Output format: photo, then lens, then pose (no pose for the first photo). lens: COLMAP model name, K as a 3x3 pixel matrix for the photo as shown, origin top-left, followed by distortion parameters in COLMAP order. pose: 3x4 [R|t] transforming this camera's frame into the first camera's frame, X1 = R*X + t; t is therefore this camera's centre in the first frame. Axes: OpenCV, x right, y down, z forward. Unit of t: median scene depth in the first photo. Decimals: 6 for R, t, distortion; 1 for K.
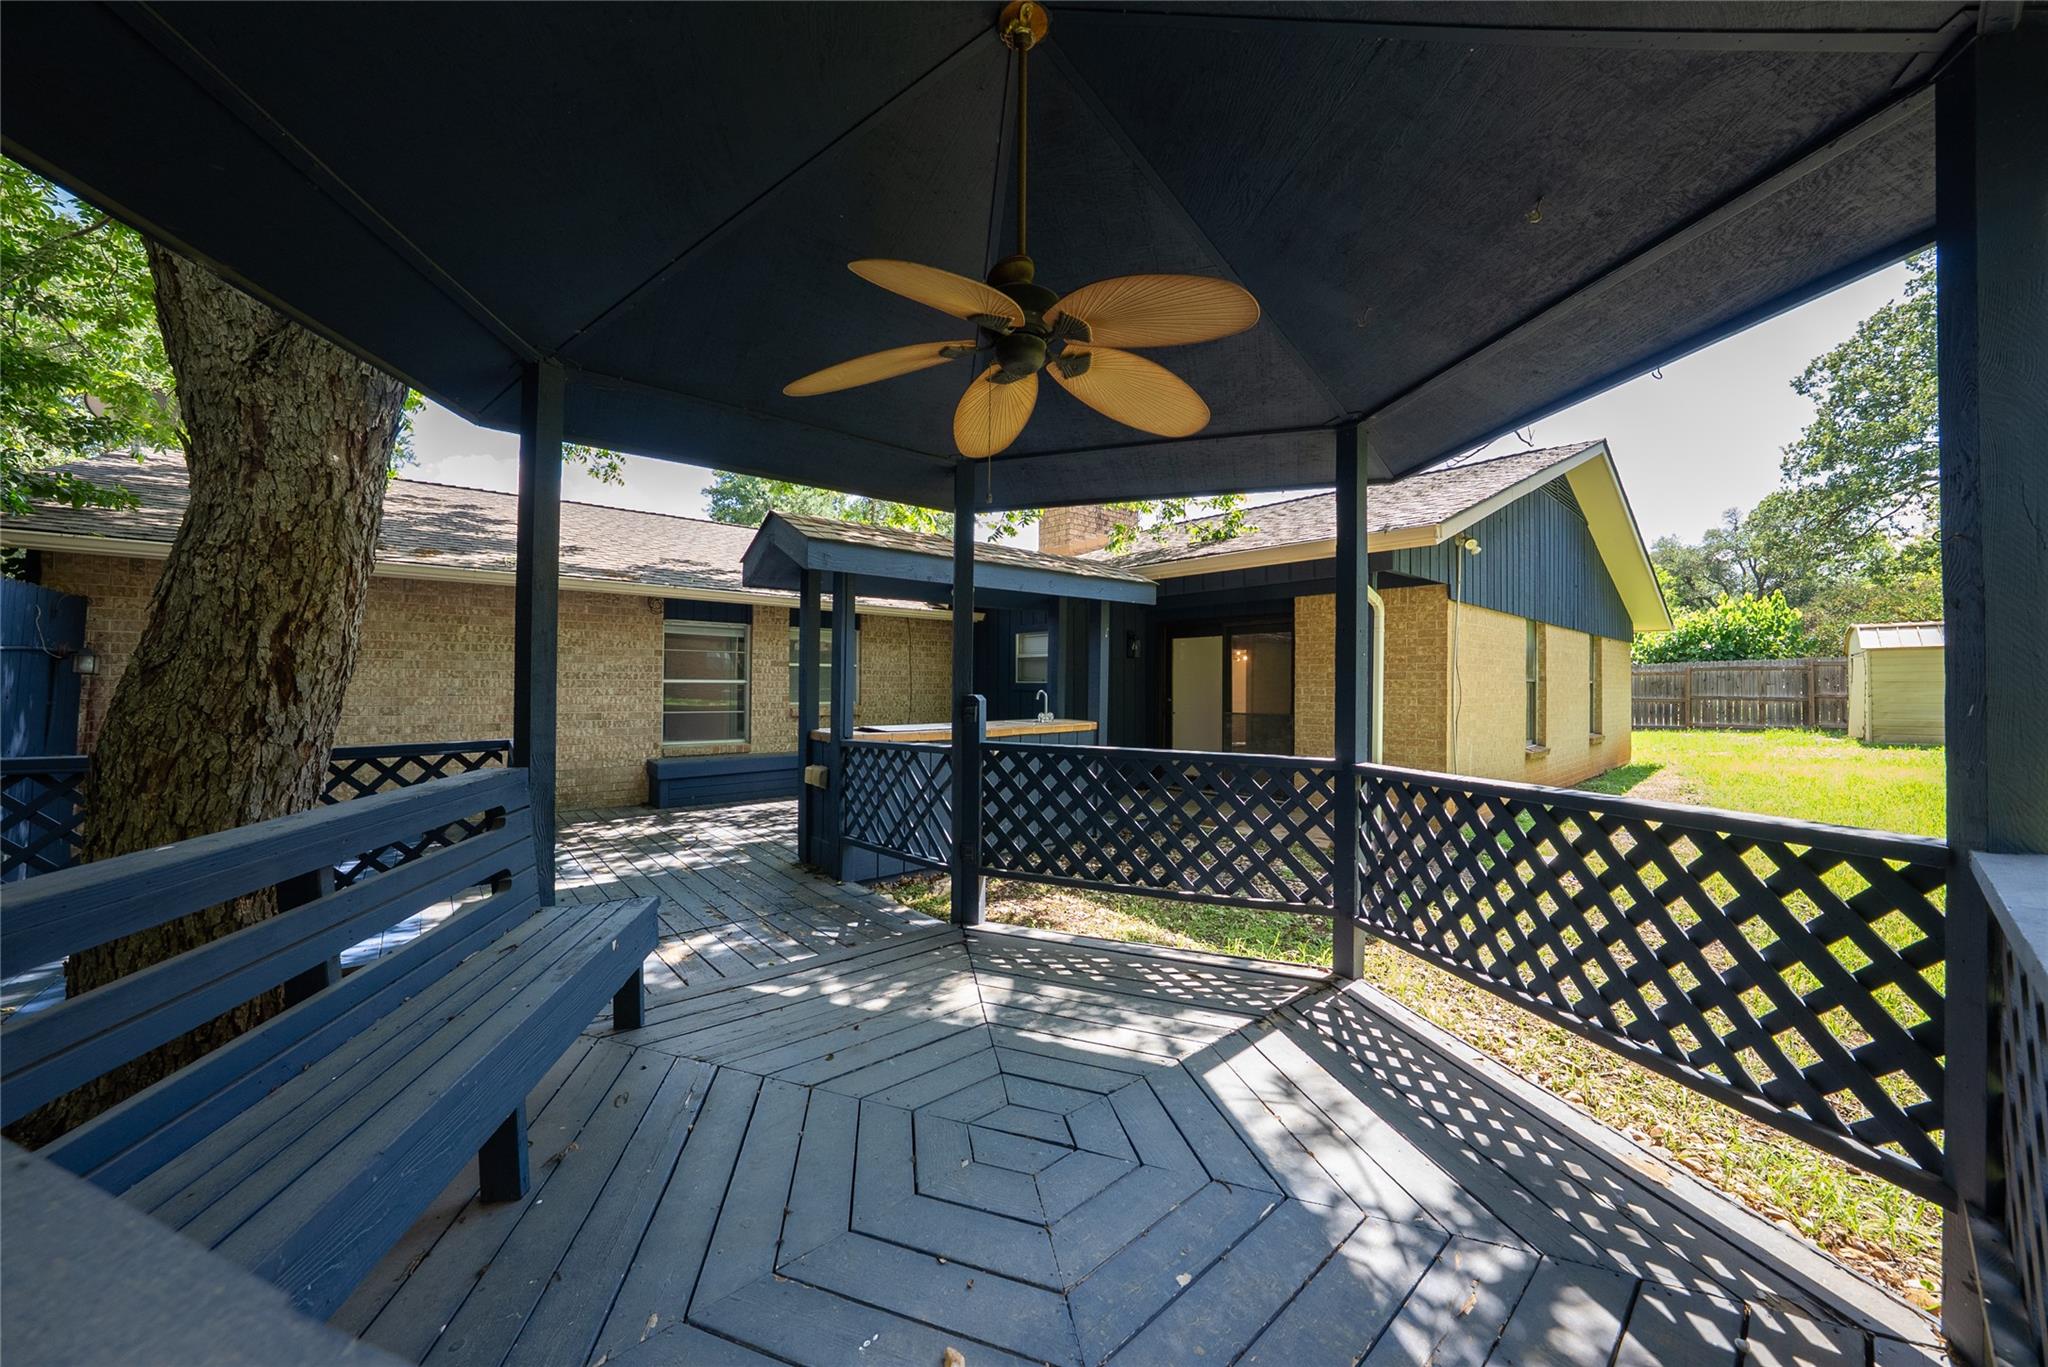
lens RADIAL K [[708.1, 0, 1024.0], [0, 708.1, 683.5], [0, 0, 1]] dist [-0.018748, 0.000177]
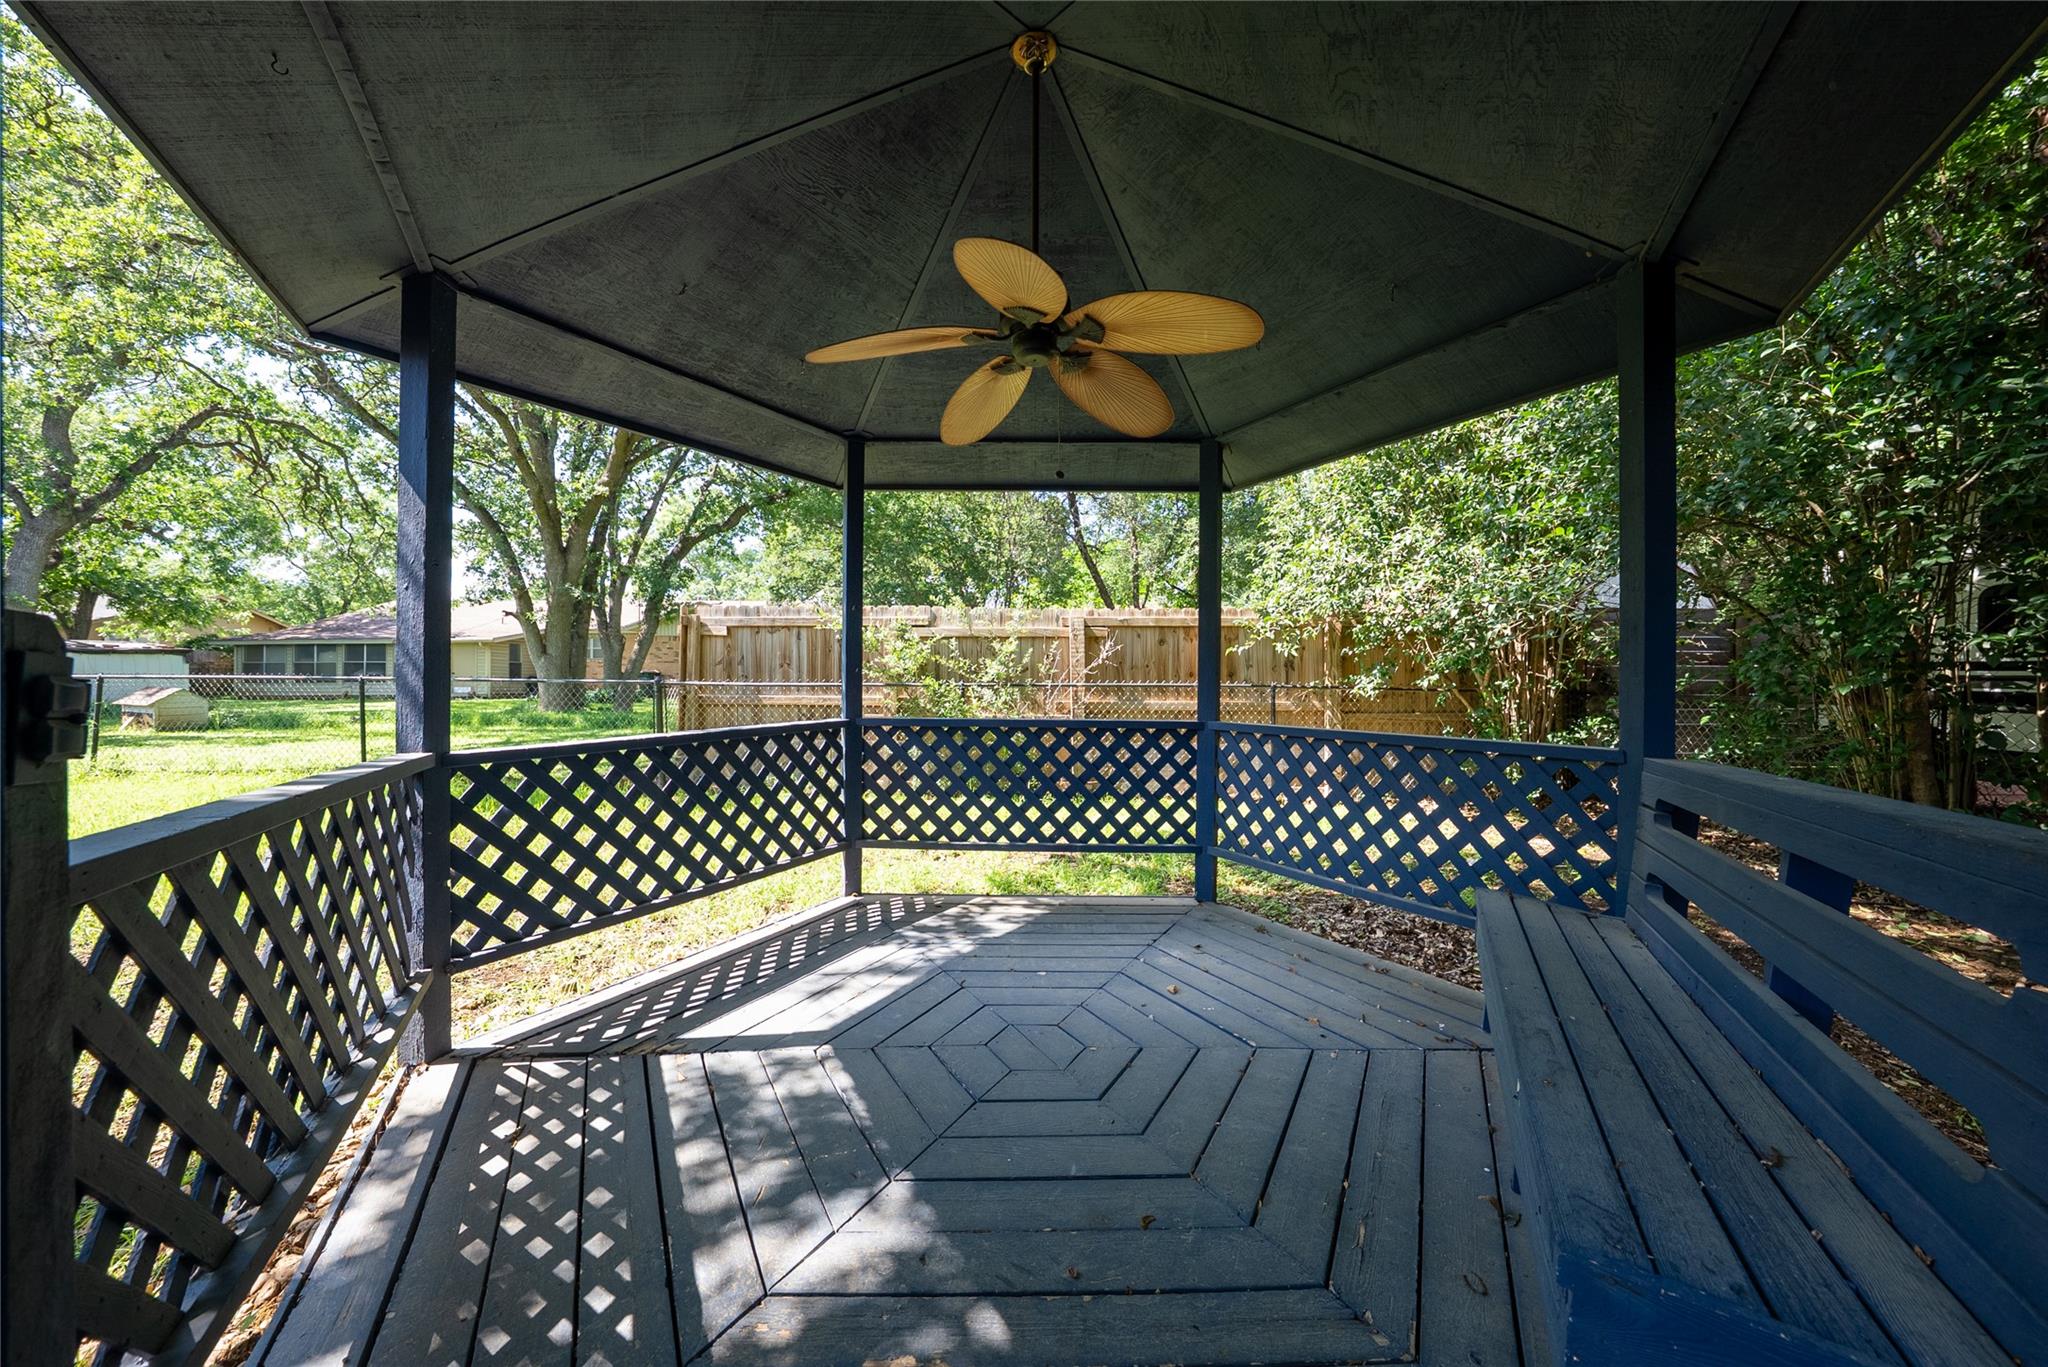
lens RADIAL K [[715.3, 0, 1025.6], [0, 715.3, 684.6], [0, 0, 1]] dist [-0.025788, 0.000141]
pose [[-0.777460, -0.004899, 0.628913, -0.169193], [-0.004654, 0.999987, 0.002036, 0.012825], [-0.628915, -0.001344, -0.777473, 0.442283]]
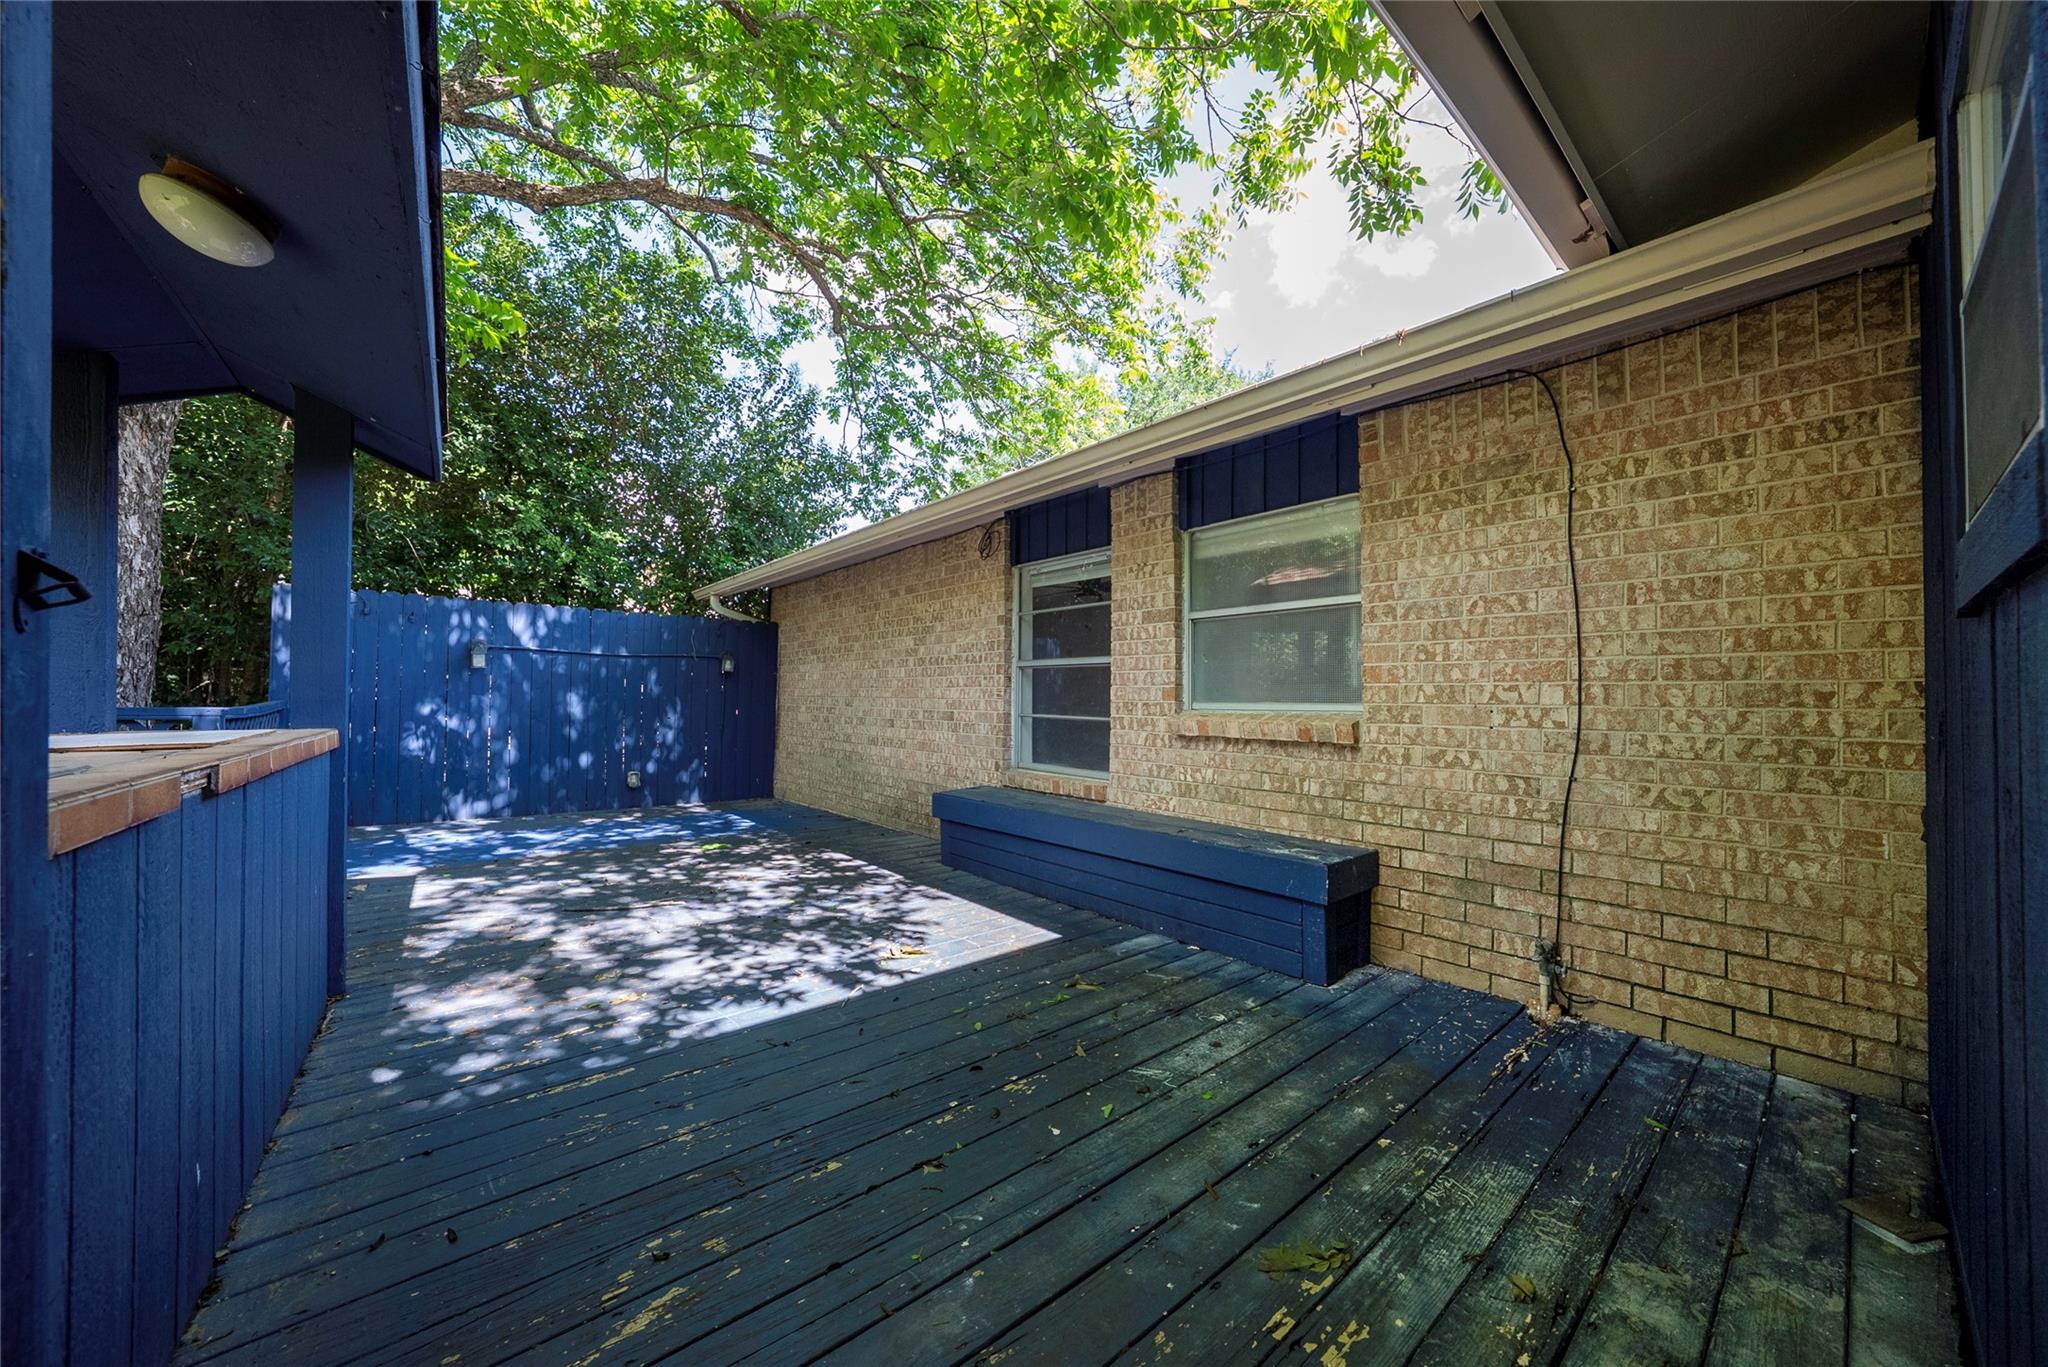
lens RADIAL K [[715.3, 0, 1025.6], [0, 715.3, 684.6], [0, 0, 1]] dist [-0.025788, 0.000141]
pose [[-0.008226, -0.026984, -0.999602, 0.117838], [-0.007647, 0.999608, -0.026921, 0.030947], [0.999937, 0.007423, -0.008429, 1.003039]]
